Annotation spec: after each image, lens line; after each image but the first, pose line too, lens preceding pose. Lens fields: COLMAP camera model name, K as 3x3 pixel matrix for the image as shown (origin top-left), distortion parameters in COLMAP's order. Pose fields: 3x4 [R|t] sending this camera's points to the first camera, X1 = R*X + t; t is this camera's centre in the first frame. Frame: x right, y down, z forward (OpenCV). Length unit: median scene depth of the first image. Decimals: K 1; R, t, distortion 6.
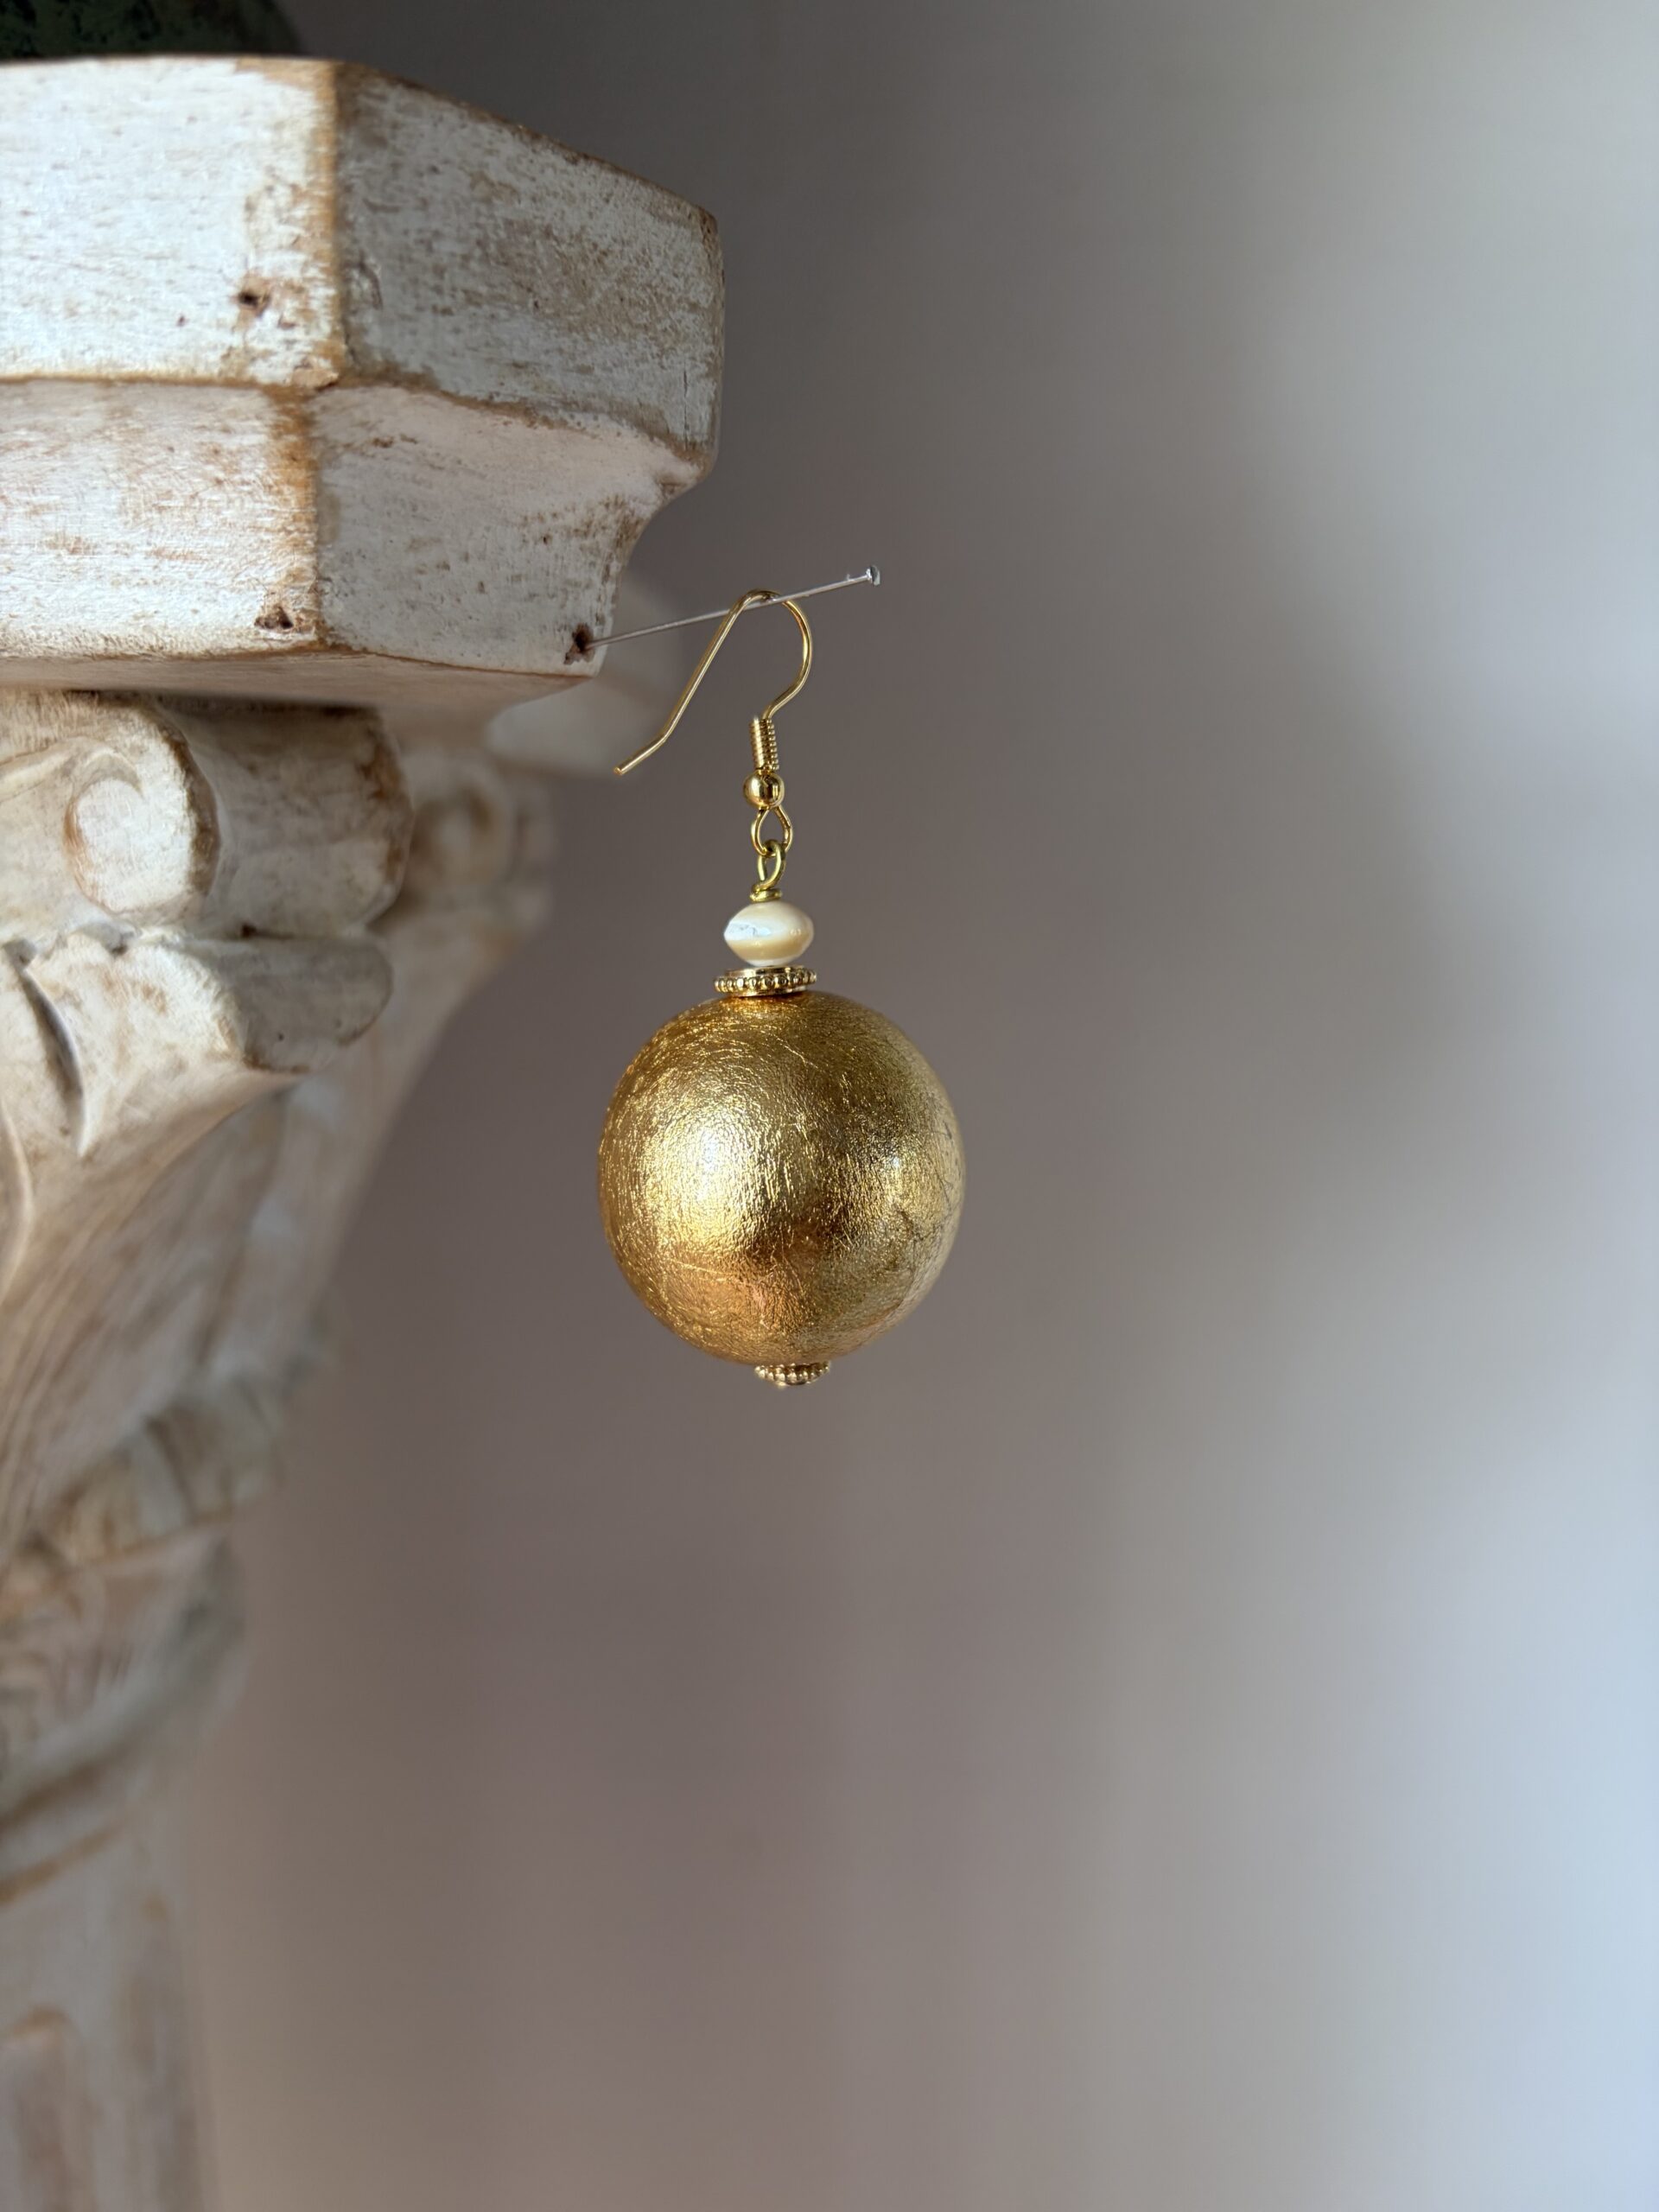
lens RADIAL K [[1776.5, 0, 829.5], [0, 1776.5, 1106.0], [0, 0, 1]] dist [-0.117406, 0.157021]
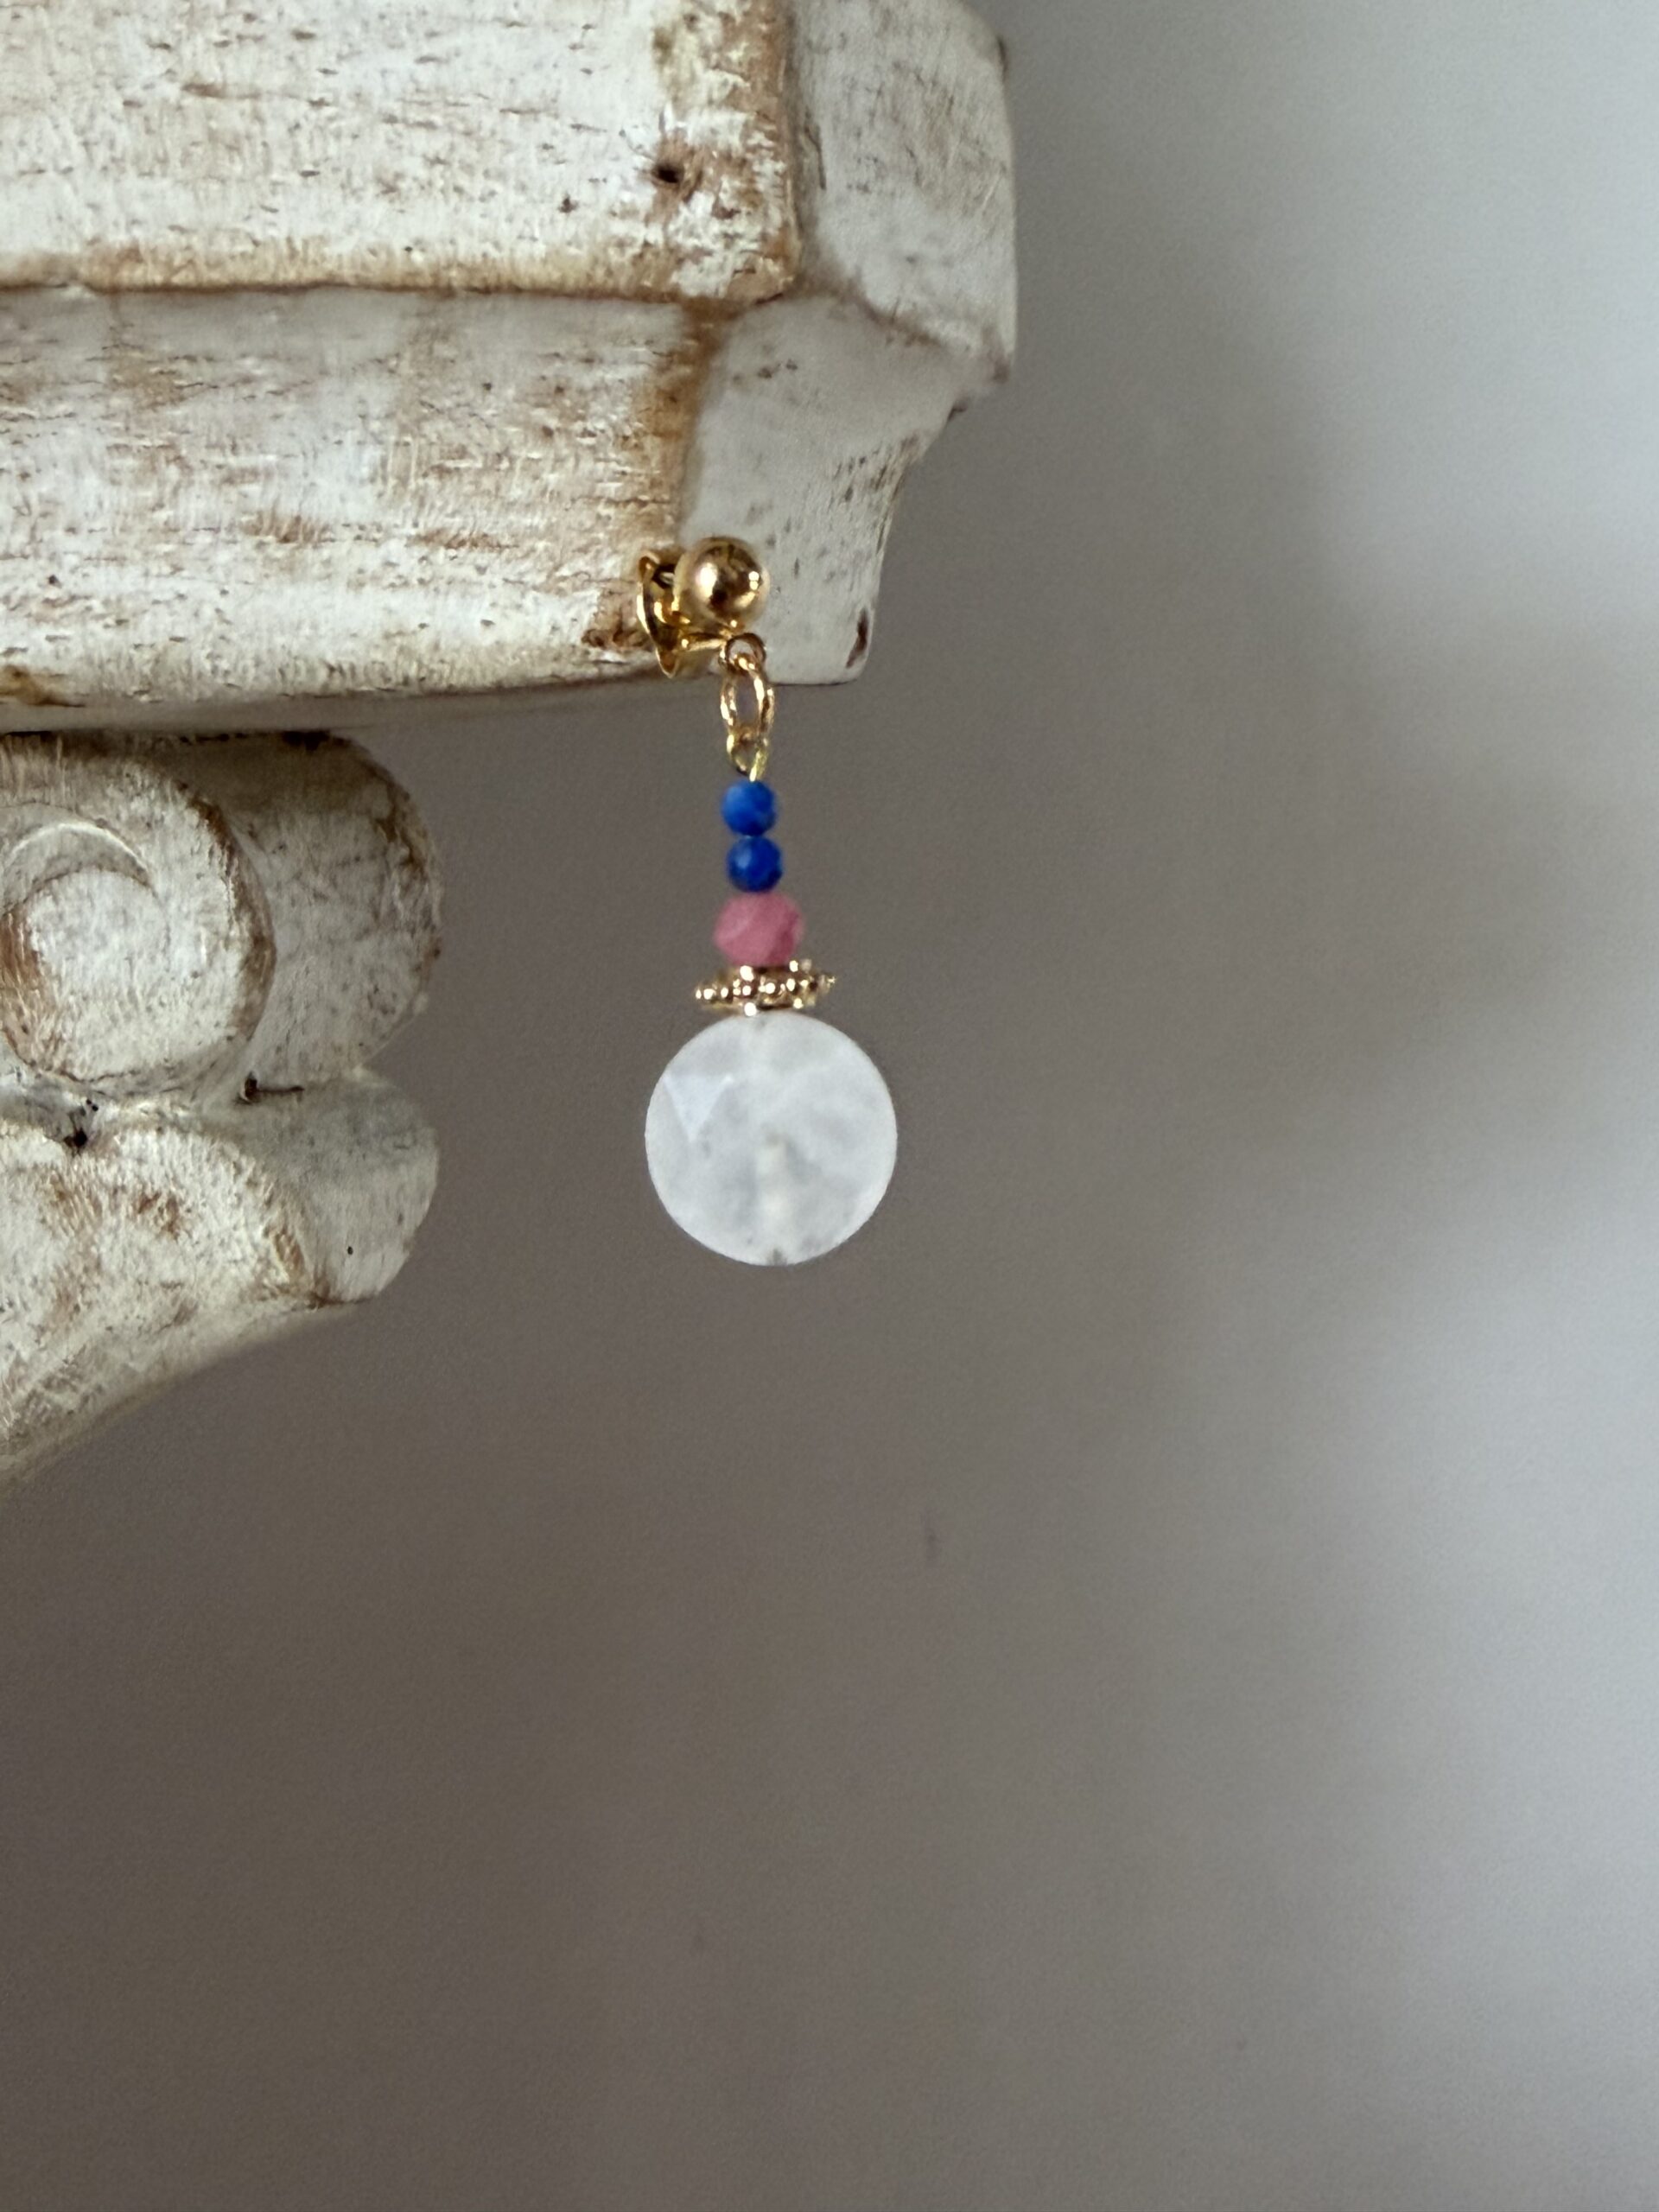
lens RADIAL K [[2533.6, 0, 787.4], [0, 2533.6, 868.6], [0, 0, 1]] dist [0.014856, -0.037128]
pose [[0.957044, -0.070082, 0.281344, -0.515466], [0.103840, 0.988831, -0.106915, -0.077345], [-0.270709, 0.131537, 0.953632, 0.073690]]
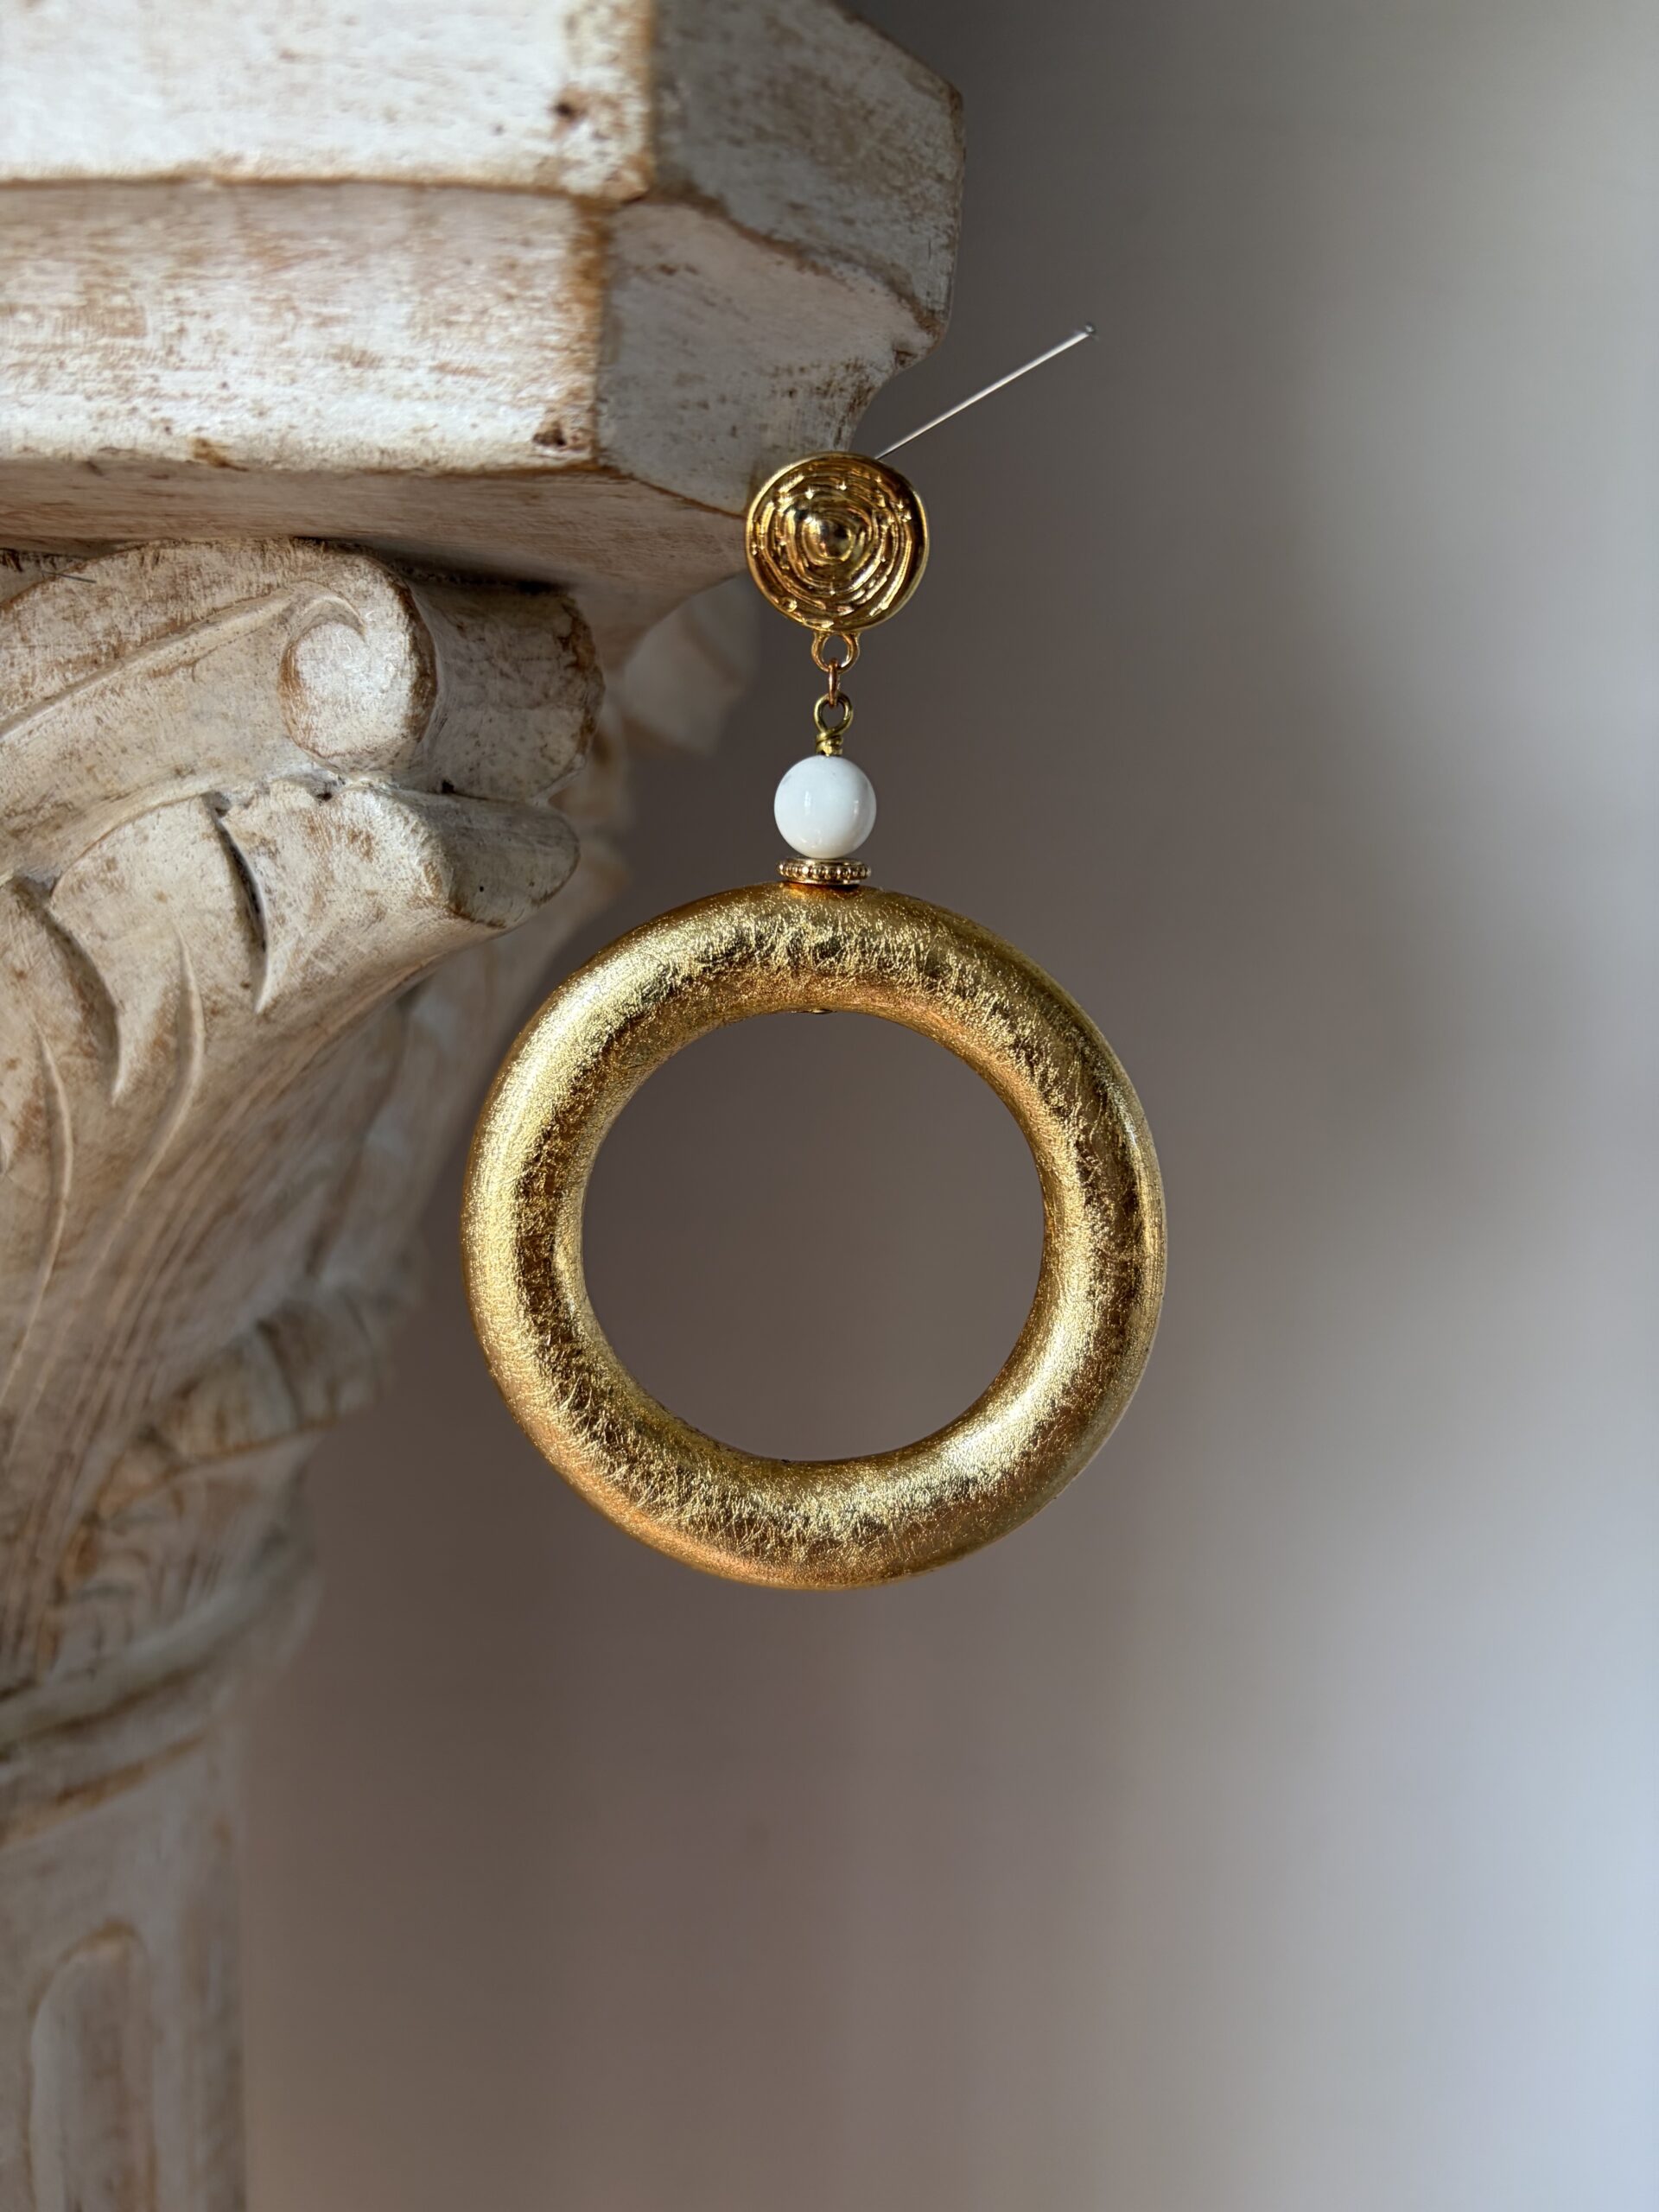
lens RADIAL K [[1767.4, 0, 824.7], [0, 1767.4, 1112.1], [0, 0, 1]] dist [-0.111101, 0.158289]
pose [[0.999307, 0.036671, 0.006463, -0.143663], [-0.036500, 0.999027, -0.024773, 0.136879], [-0.007365, 0.024520, 0.999672, -0.021481]]
